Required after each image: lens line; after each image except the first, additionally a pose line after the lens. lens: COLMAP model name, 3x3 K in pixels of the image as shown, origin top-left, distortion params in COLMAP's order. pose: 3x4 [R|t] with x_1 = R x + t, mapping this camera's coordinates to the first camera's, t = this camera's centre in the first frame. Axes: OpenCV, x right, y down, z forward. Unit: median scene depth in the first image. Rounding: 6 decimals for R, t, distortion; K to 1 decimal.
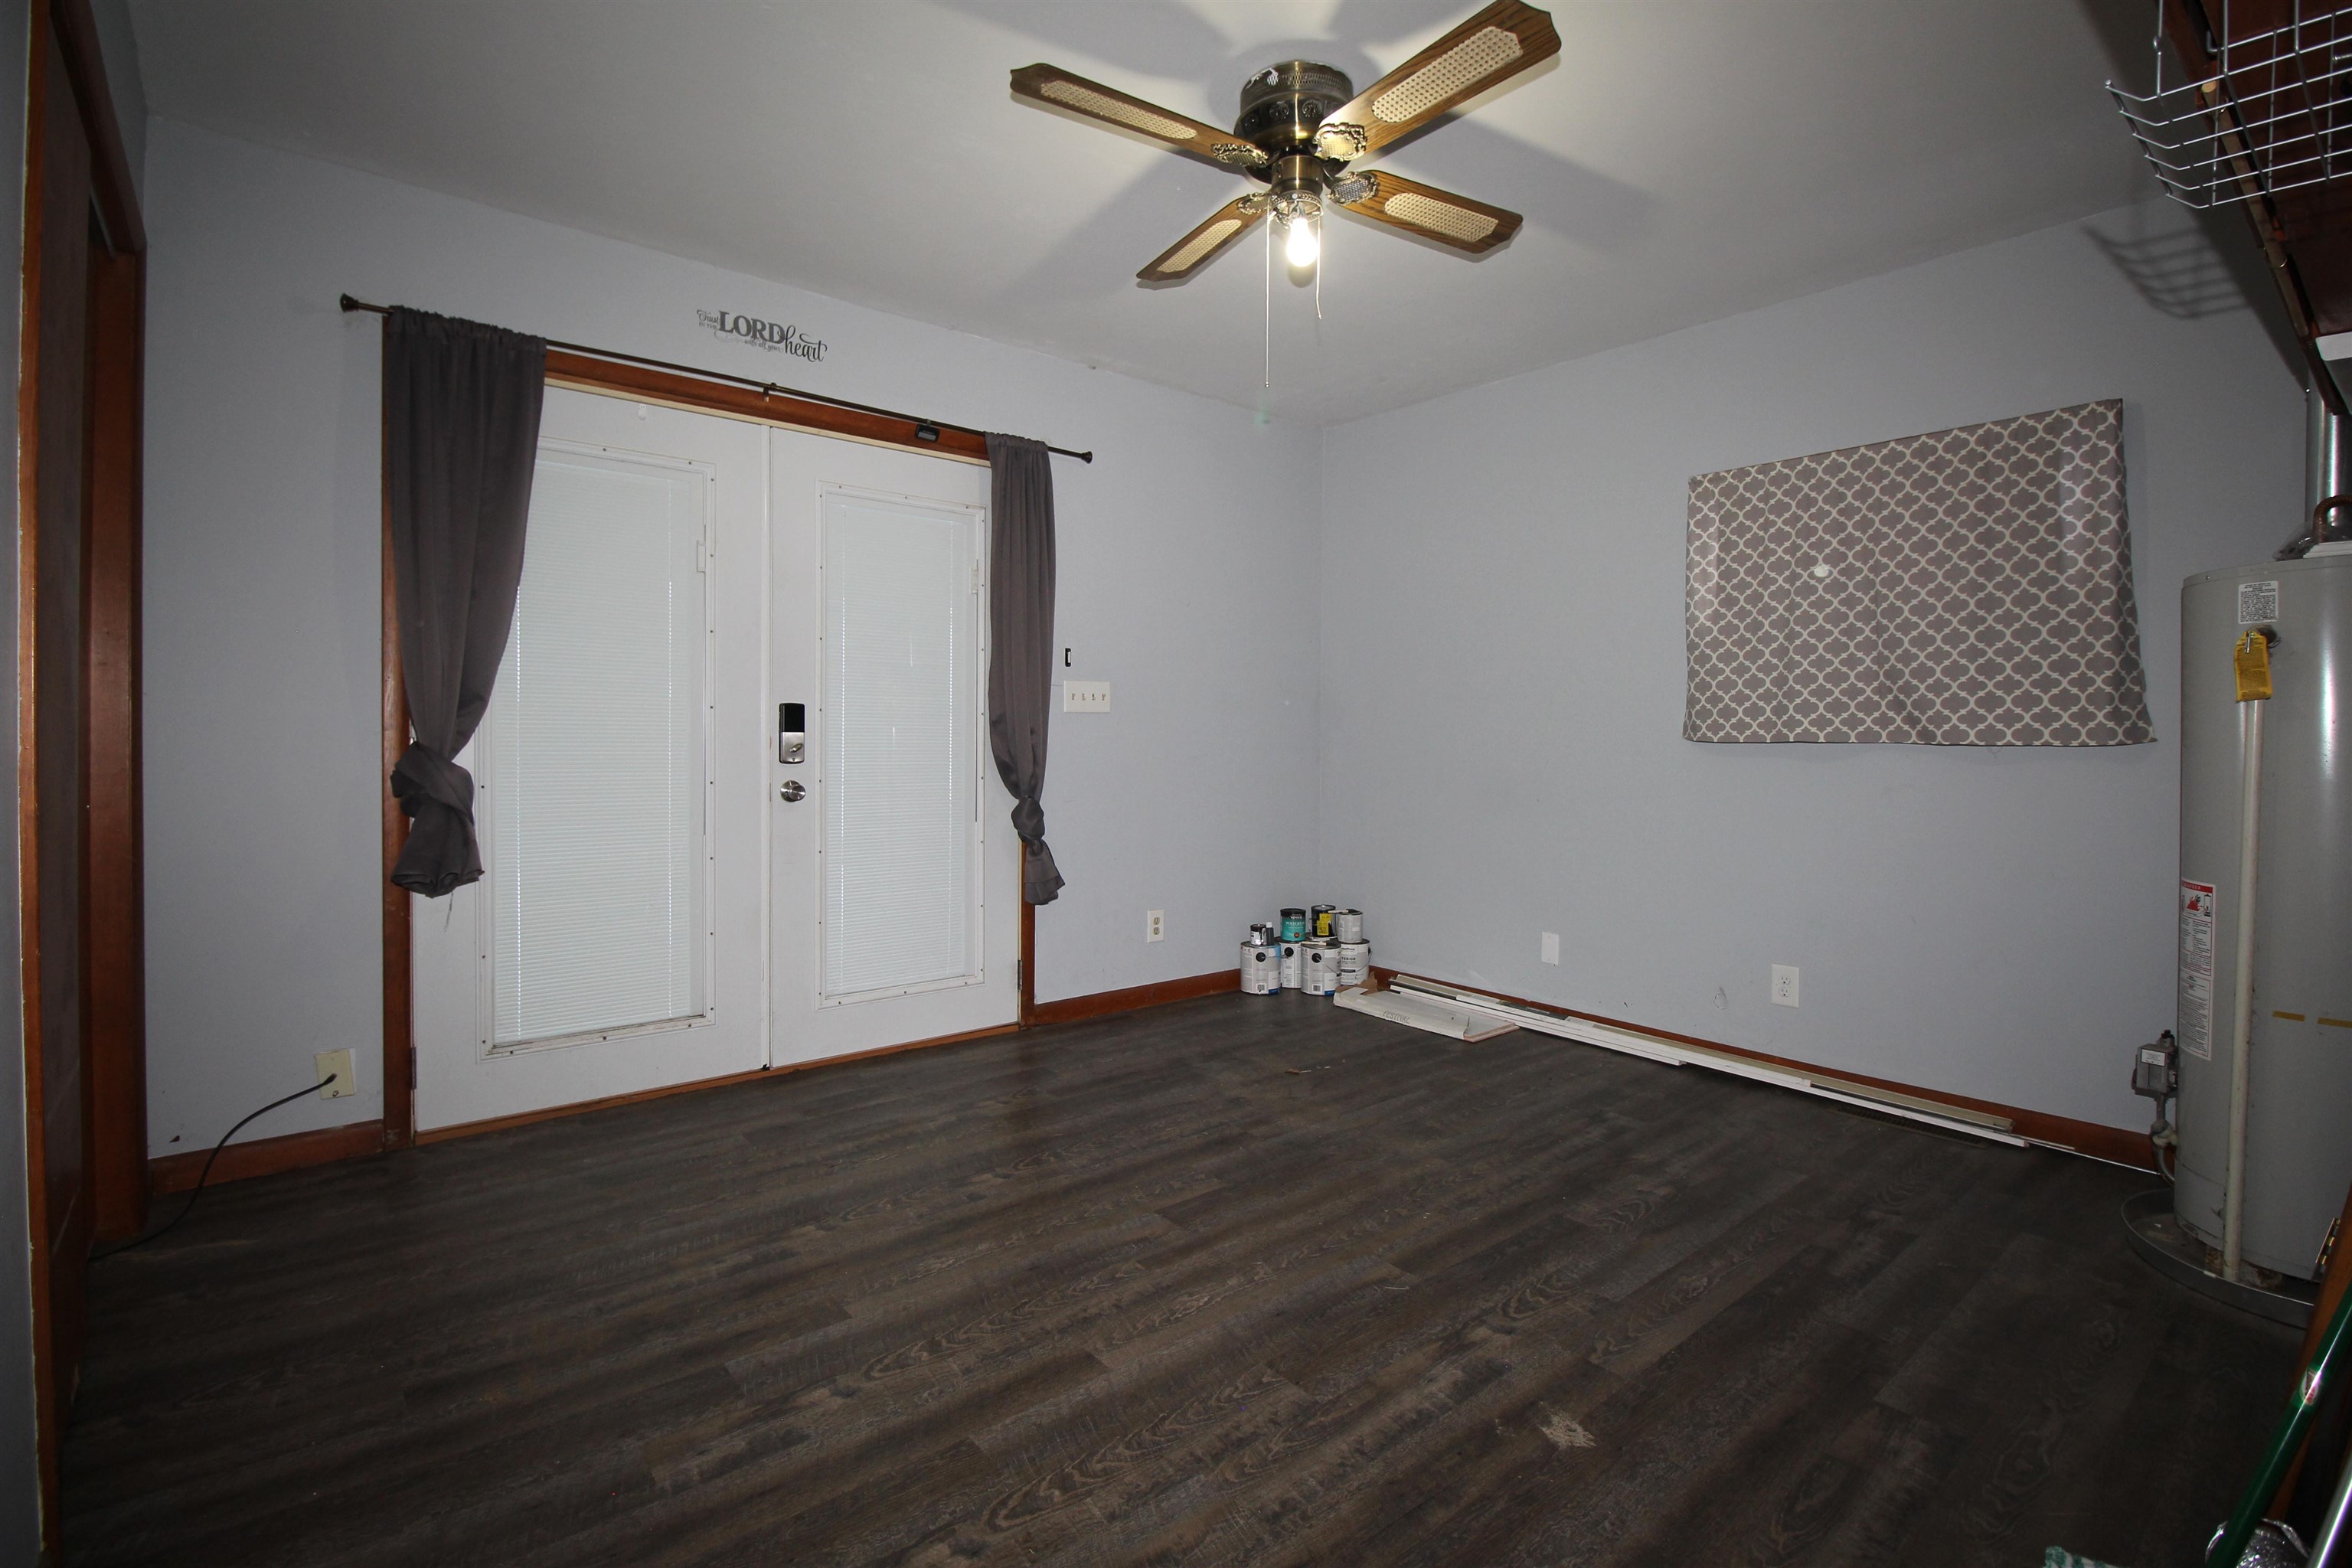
lens RADIAL K [[1098.2, 0, 1185.6], [0, 1098.2, 750.4], [0, 0, 1]] dist [0.002450, -0.013115]
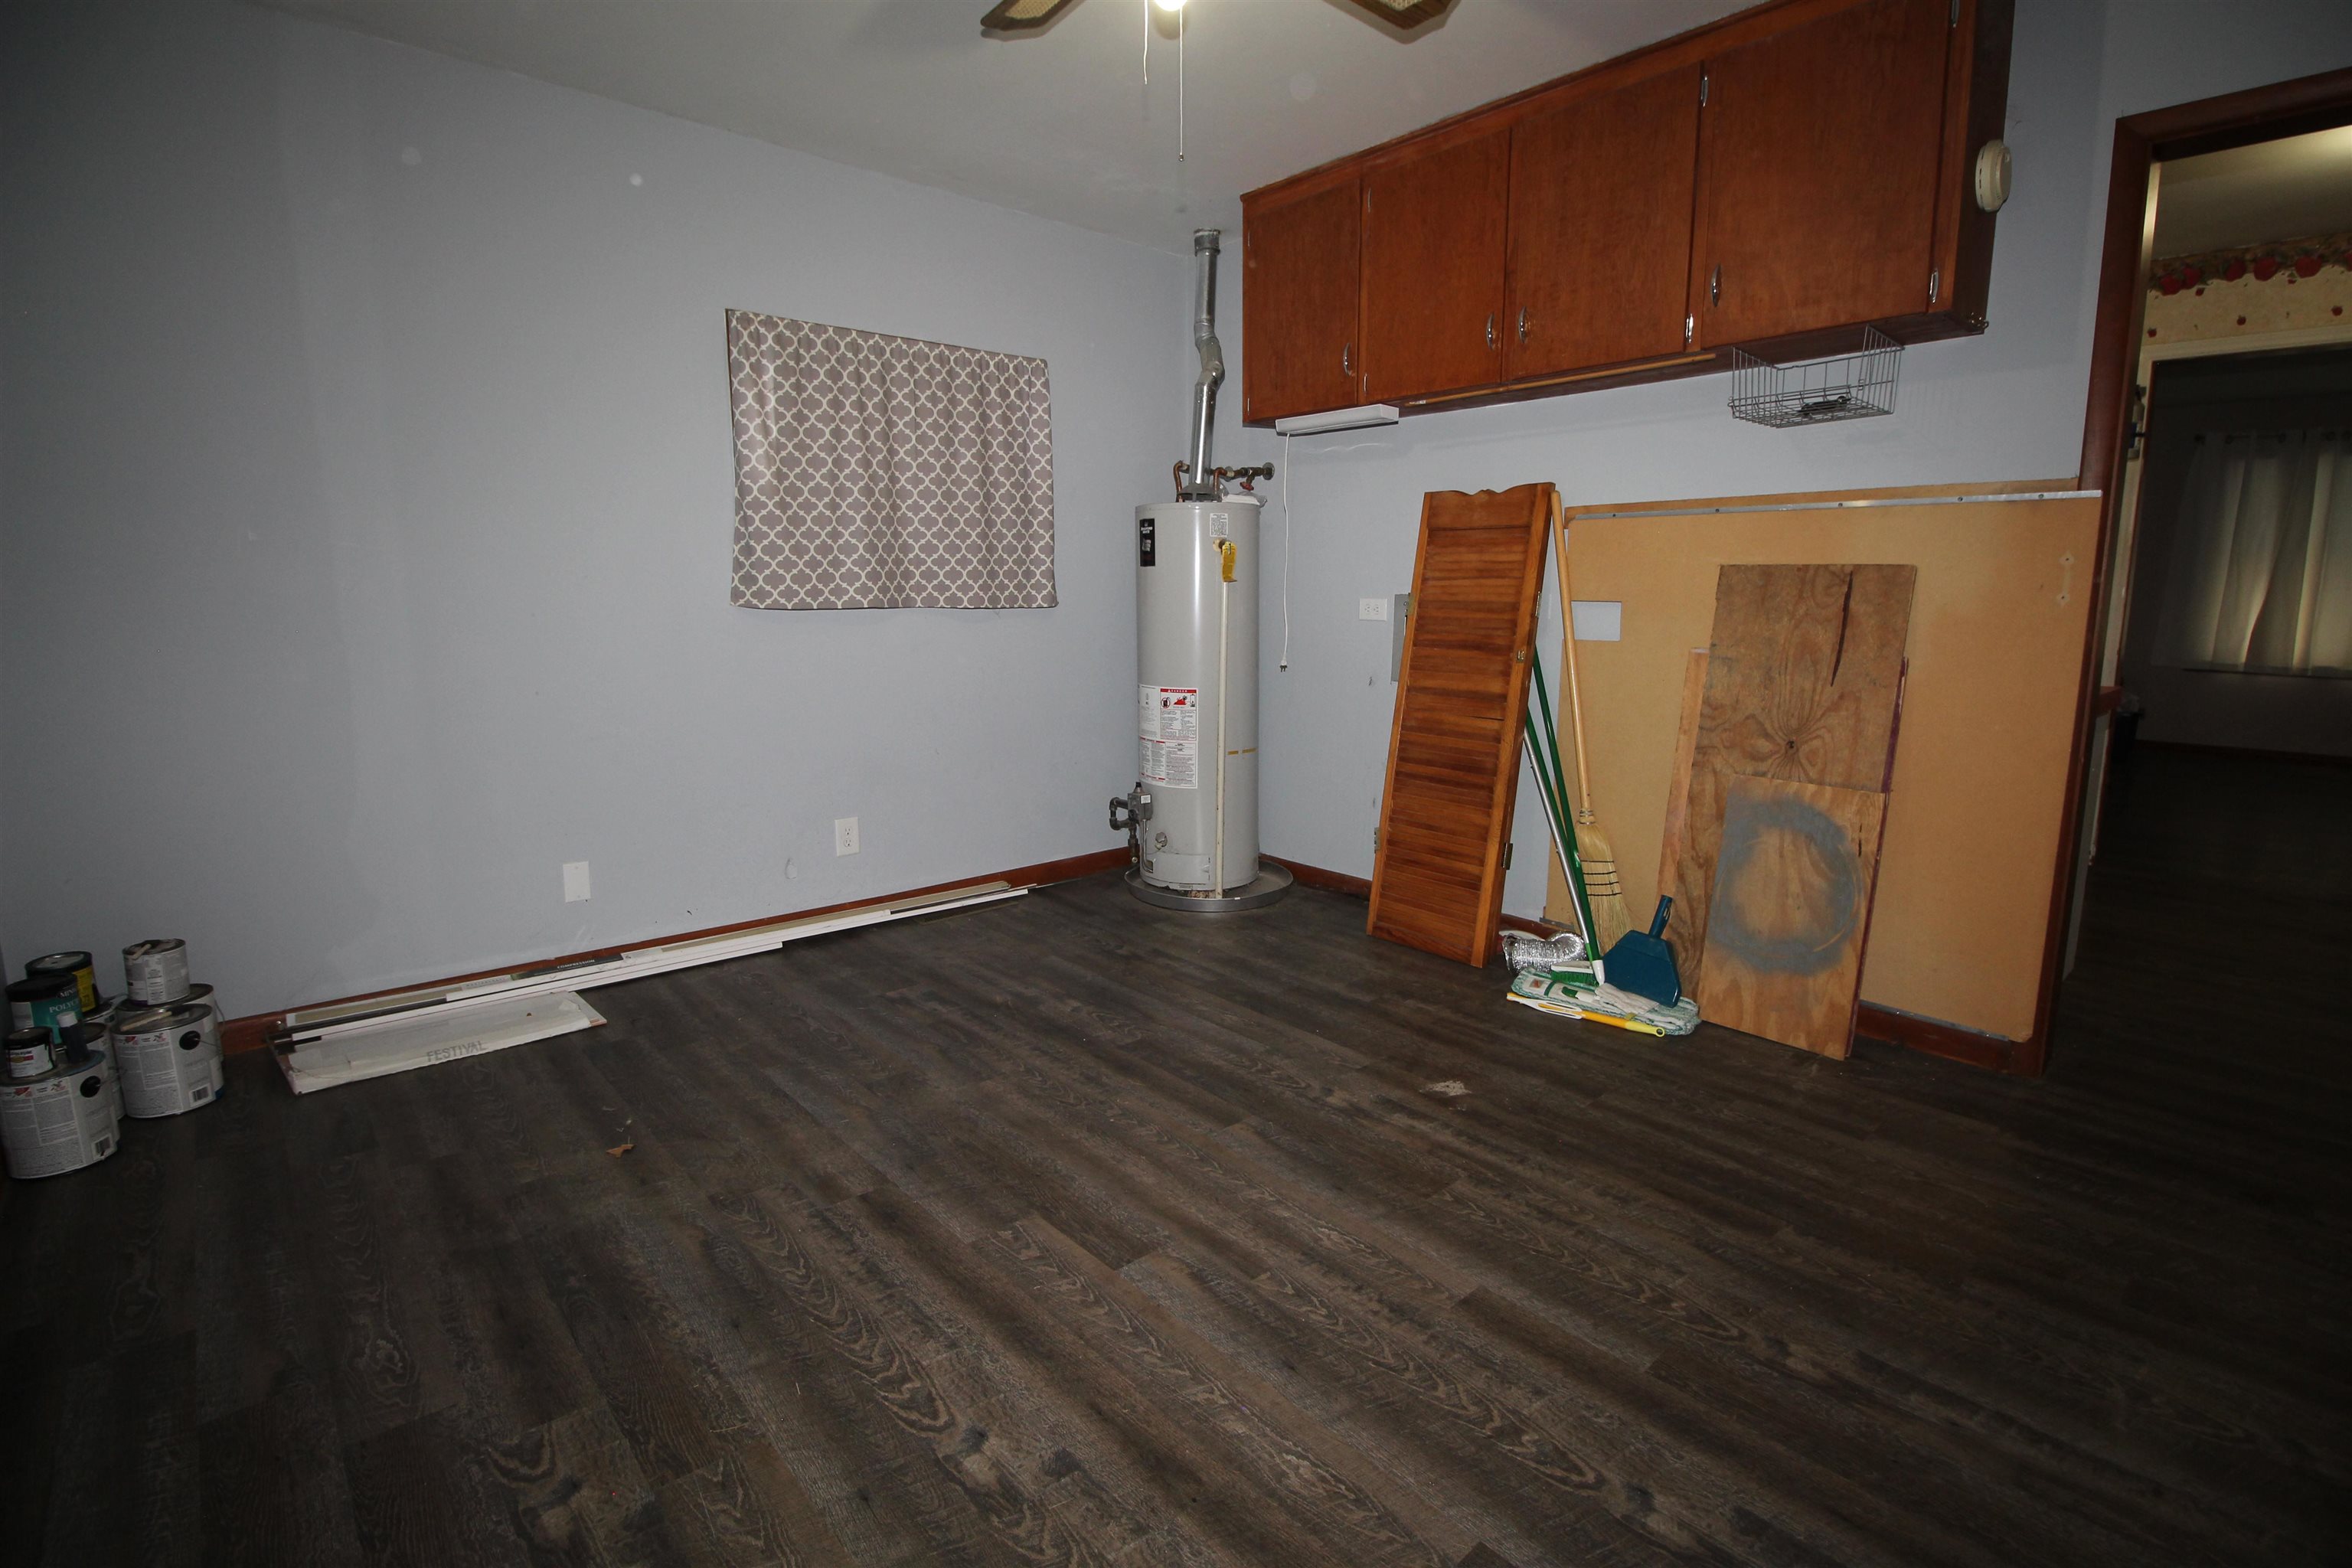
lens RADIAL K [[1083.8, 0, 1188.2], [0, 1083.8, 758.1], [0, 0, 1]] dist [0.002055, -0.014684]
pose [[-0.045995, -0.158413, 0.986301, -0.674951], [0.011543, 0.987196, 0.159095, -0.036770], [-0.998875, 0.018702, -0.043578, 0.941980]]
